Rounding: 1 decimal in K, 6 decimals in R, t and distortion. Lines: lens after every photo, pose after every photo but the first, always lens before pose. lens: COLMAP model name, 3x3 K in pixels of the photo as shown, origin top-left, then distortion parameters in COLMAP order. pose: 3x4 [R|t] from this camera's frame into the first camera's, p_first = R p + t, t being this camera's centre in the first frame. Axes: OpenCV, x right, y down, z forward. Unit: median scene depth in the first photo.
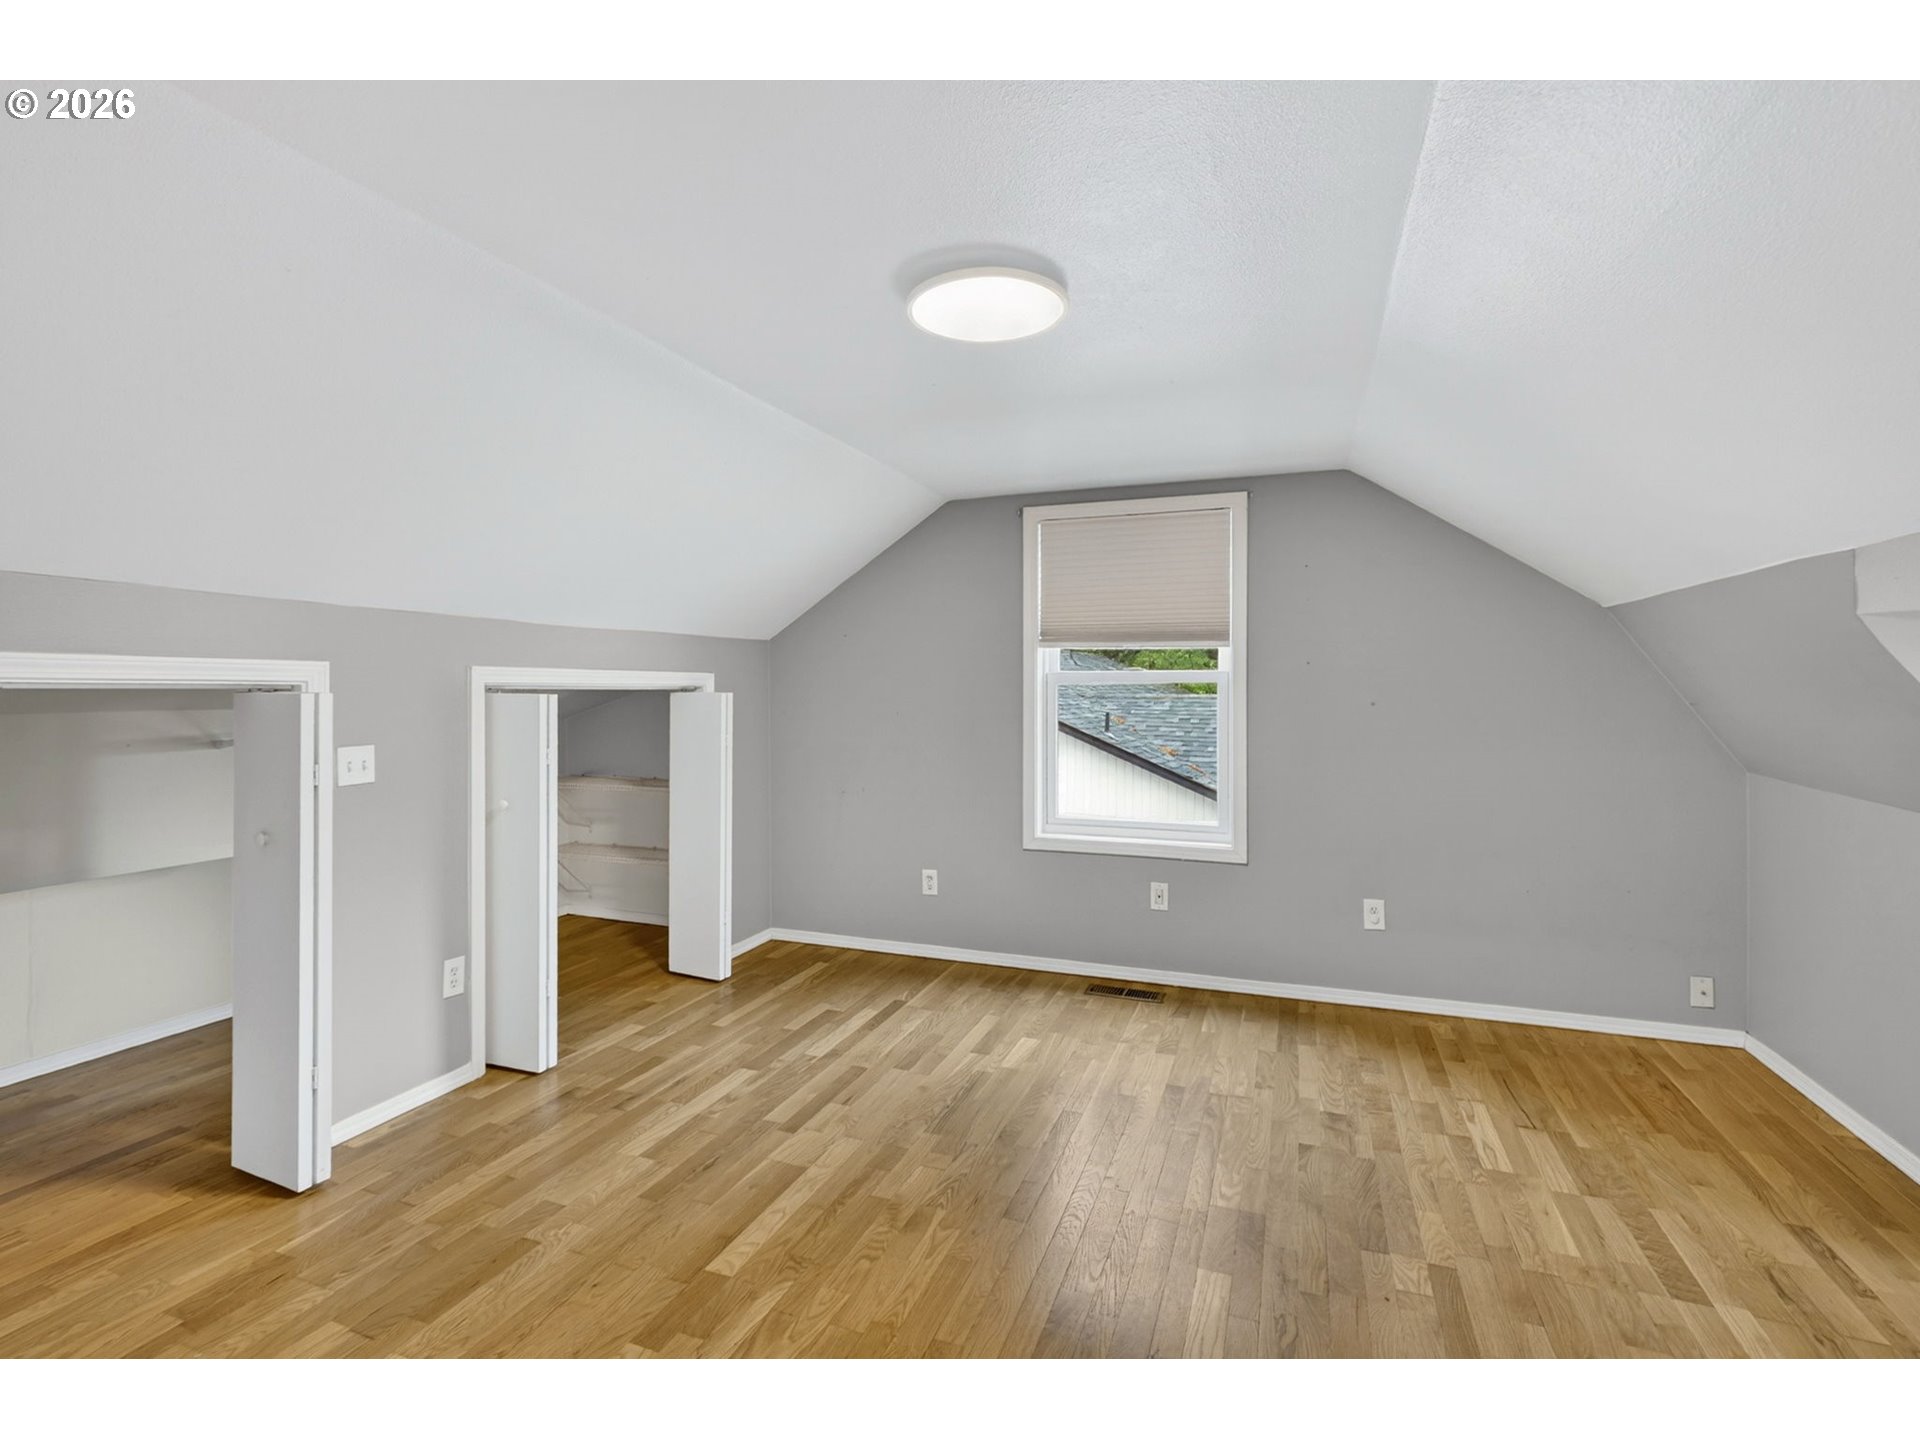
lens RADIAL K [[892.3, 0, 953.0], [0, 892.3, 701.5], [0, 0, 1]] dist [-0.015587, 0.007262]
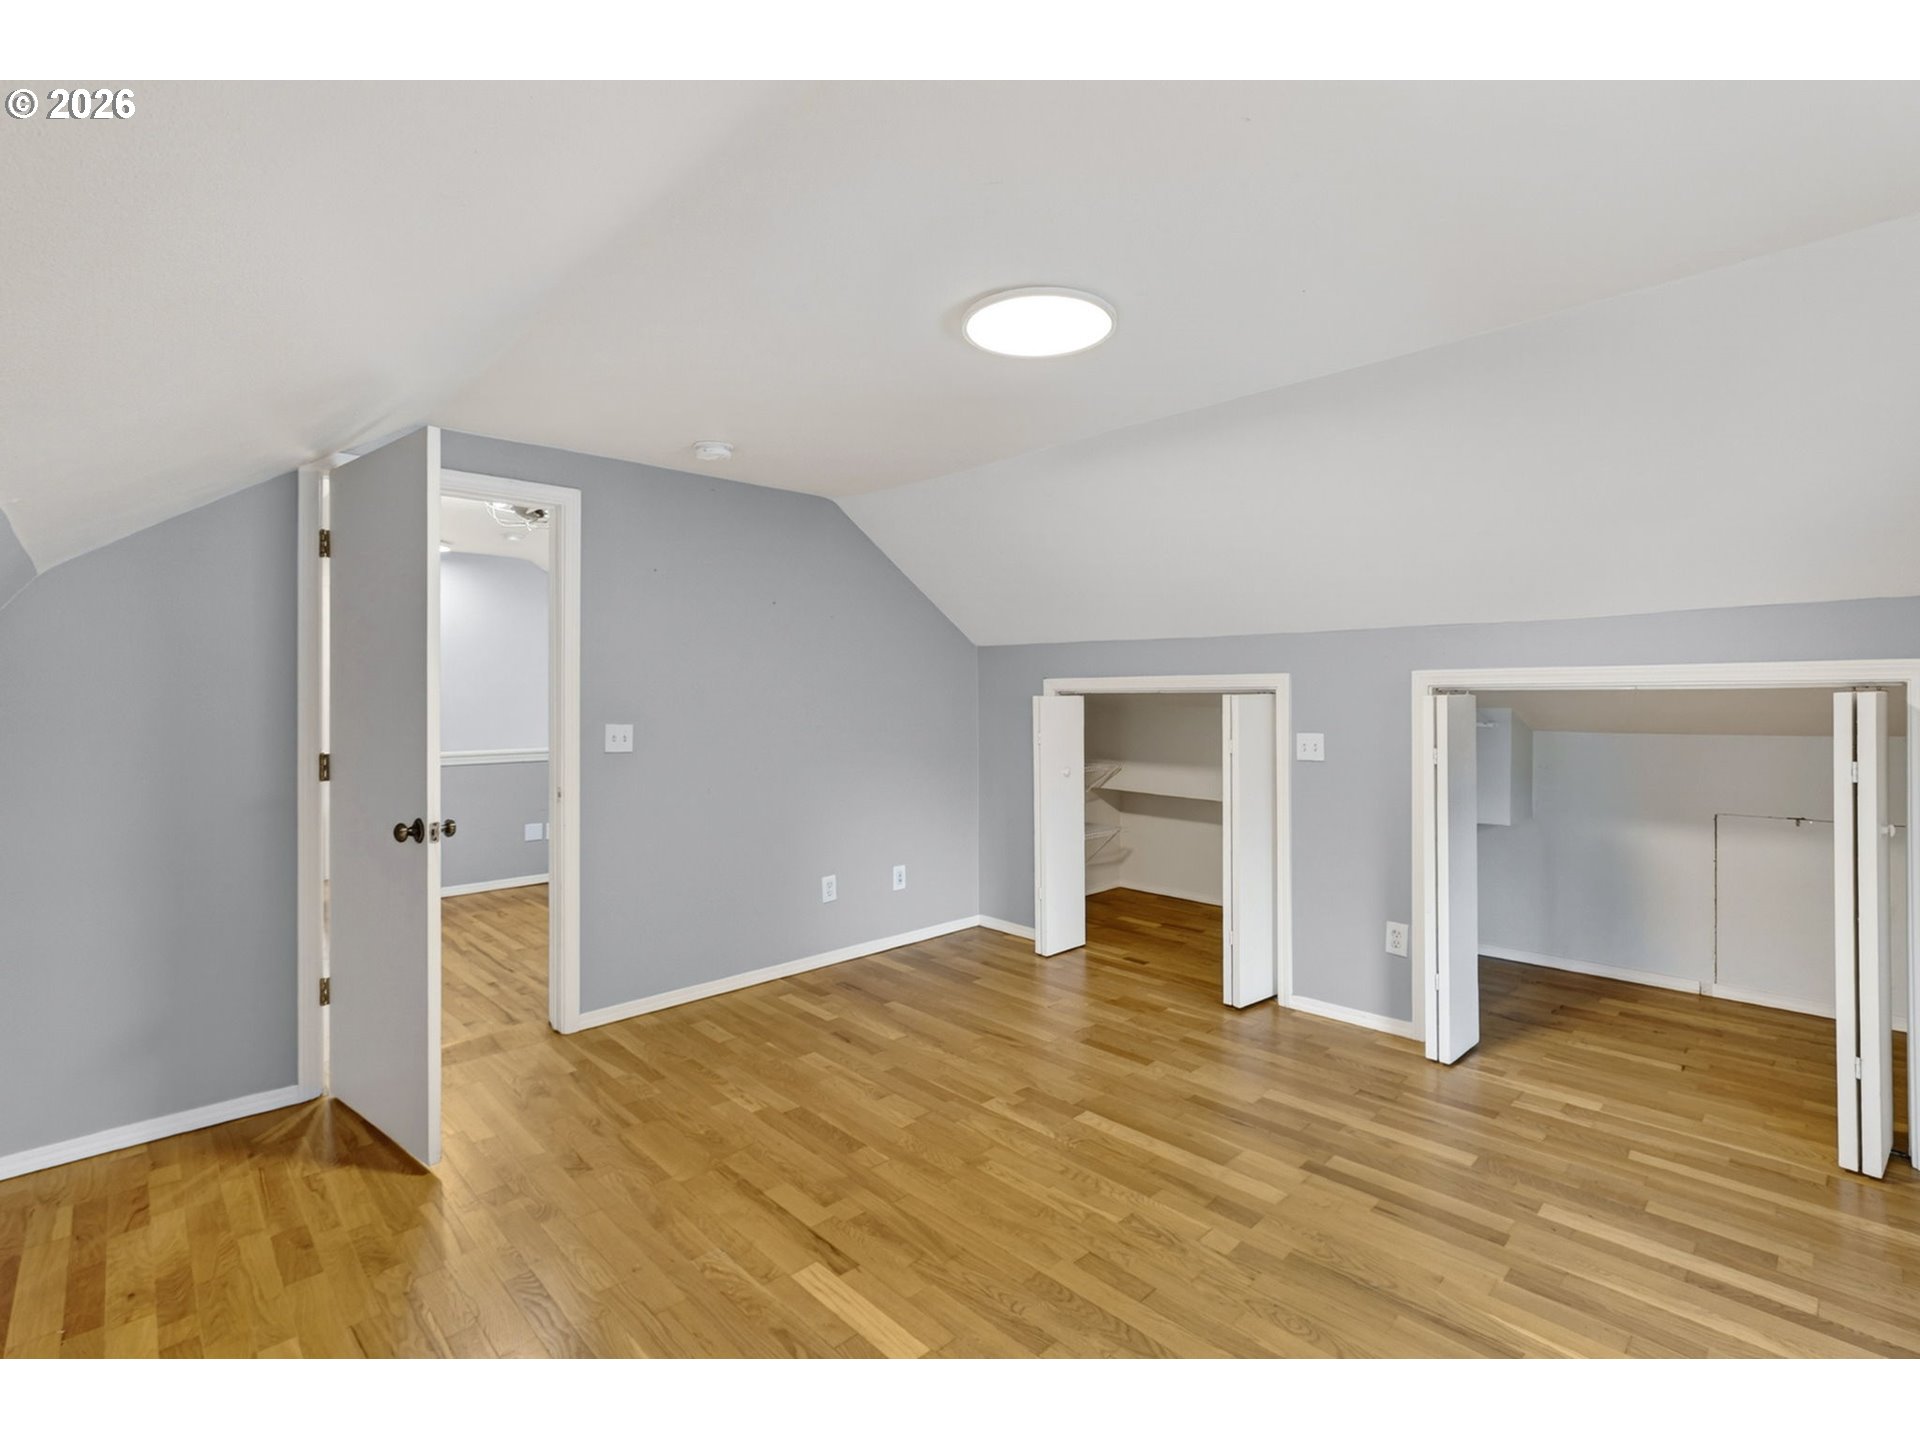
lens RADIAL K [[892.3, 0, 953.0], [0, 892.3, 707.3], [0, 0, 1]] dist [-0.015587, 0.007262]
pose [[-0.414330, 0.014906, -0.910005, 0.753031], [-0.005610, 0.999805, 0.018931, -0.011458], [0.910109, 0.012949, -0.414166, 0.974809]]
